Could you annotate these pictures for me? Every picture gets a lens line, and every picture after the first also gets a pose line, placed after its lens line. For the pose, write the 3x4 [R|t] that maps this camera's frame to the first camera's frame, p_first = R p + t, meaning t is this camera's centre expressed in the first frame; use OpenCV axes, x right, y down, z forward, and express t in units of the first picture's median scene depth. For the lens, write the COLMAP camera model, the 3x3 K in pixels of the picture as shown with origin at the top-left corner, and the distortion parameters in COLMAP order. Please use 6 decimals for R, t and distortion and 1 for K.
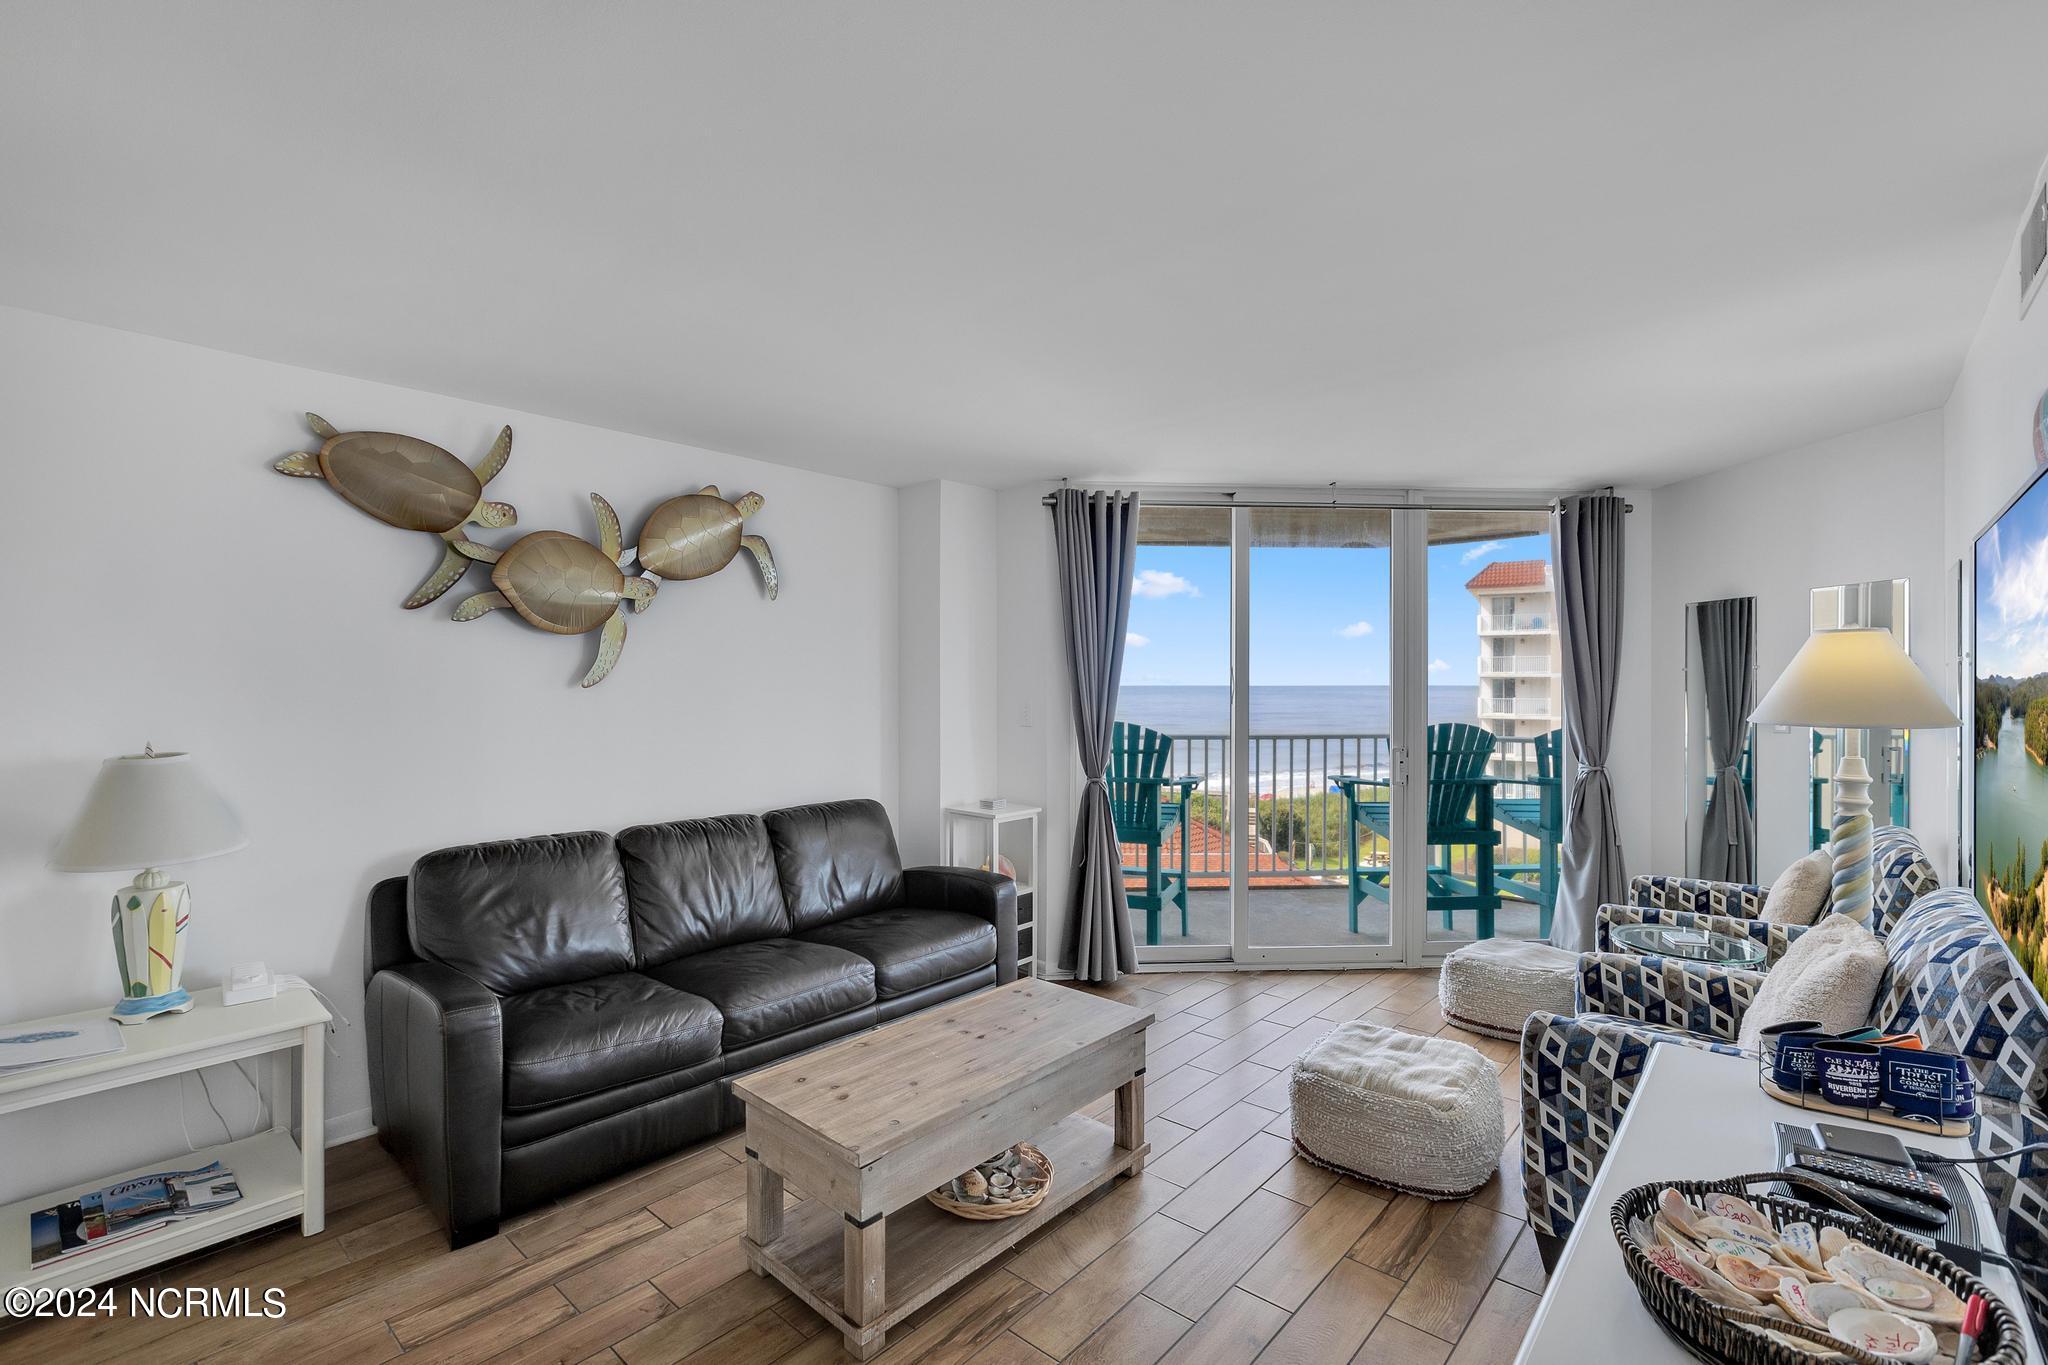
lens RADIAL K [[919.1, 0, 1015.7], [0, 919.1, 681.7], [0, 0, 1]] dist [0.002081, -0.001040]
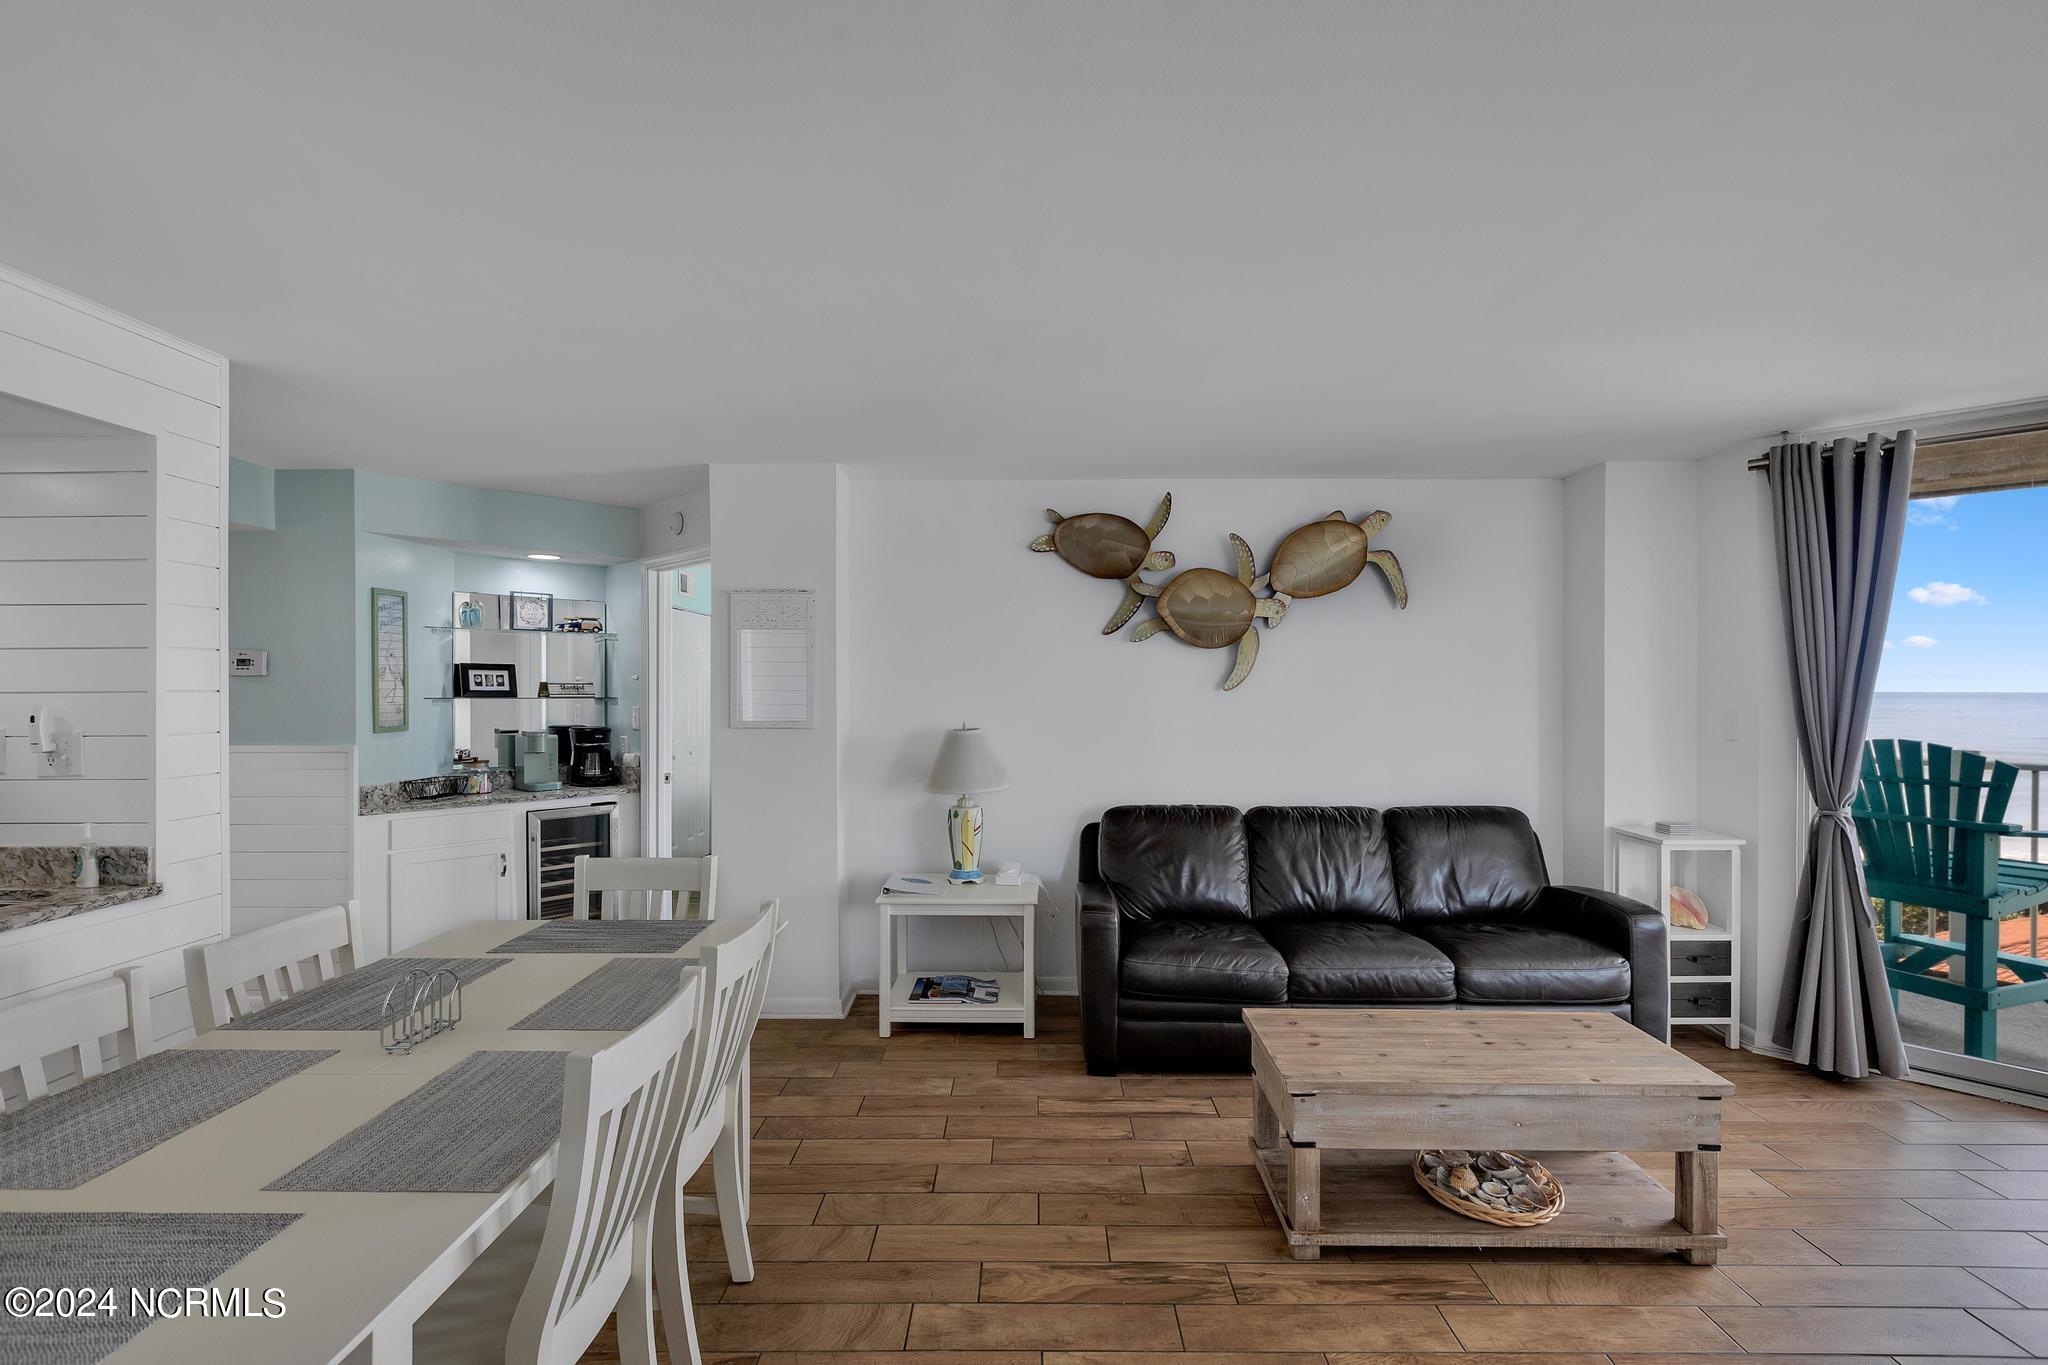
lens RADIAL K [[919.1, 0, 1030.9], [0, 919.1, 691.6], [0, 0, 1]] dist [0.002081, -0.001040]
pose [[0.662705, 0.006170, -0.748855, 0.309944], [0.000359, 0.999963, 0.008557, -0.003222], [0.748880, -0.005940, 0.662679, -0.024973]]
